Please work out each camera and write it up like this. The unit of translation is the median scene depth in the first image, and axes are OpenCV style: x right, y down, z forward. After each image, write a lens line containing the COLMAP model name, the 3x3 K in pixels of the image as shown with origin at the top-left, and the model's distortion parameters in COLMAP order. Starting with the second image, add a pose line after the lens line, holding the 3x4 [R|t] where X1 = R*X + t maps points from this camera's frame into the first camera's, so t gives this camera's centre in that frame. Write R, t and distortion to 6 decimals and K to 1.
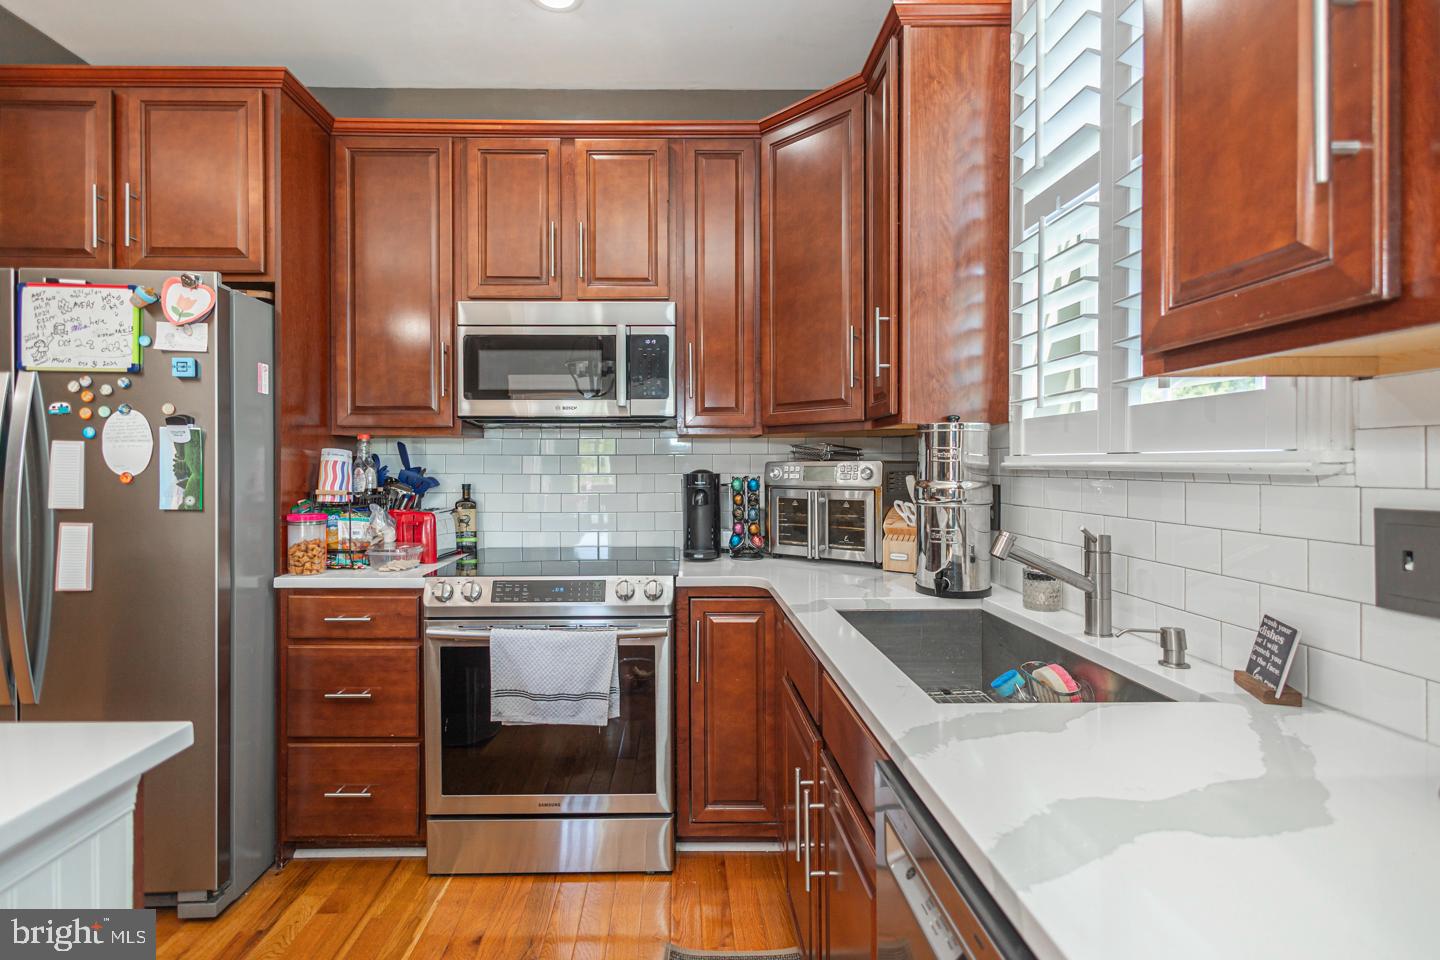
lens RADIAL K [[674.7, 0, 680.1], [0, 674.7, 468.1], [0, 0, 1]] dist [0.011135, -0.002257]
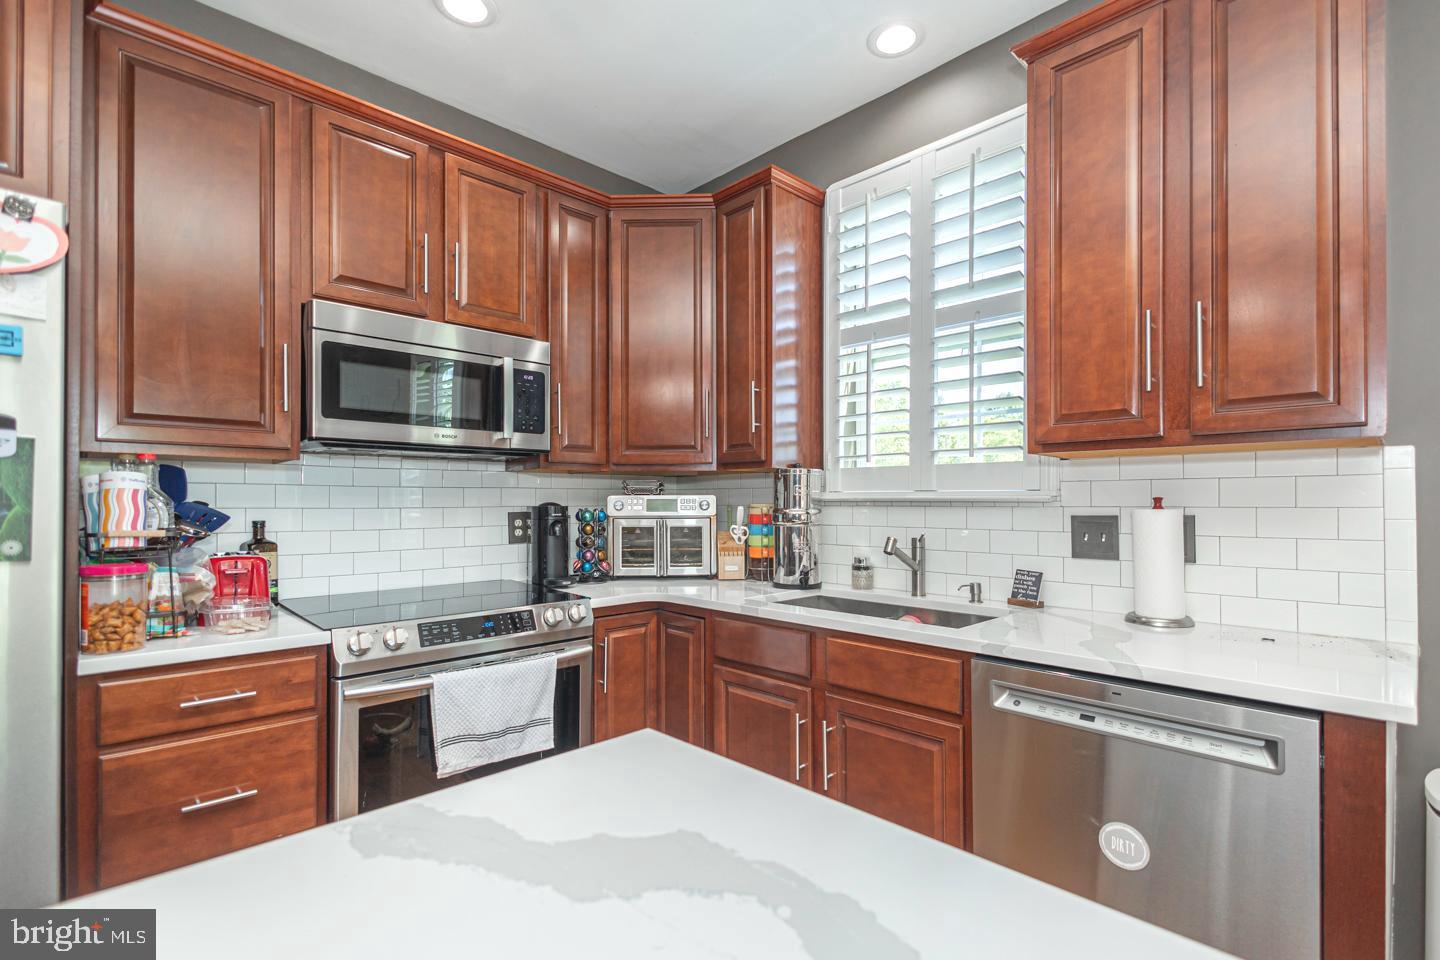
lens RADIAL K [[674.7, 0, 726.5], [0, 674.7, 497.6], [0, 0, 1]] dist [0.011135, -0.002257]
pose [[0.722907, 0.005120, 0.690927, -0.595451], [0.003072, 0.999939, -0.010624, 0.008166], [-0.690939, 0.009802, 0.722847, 0.058161]]
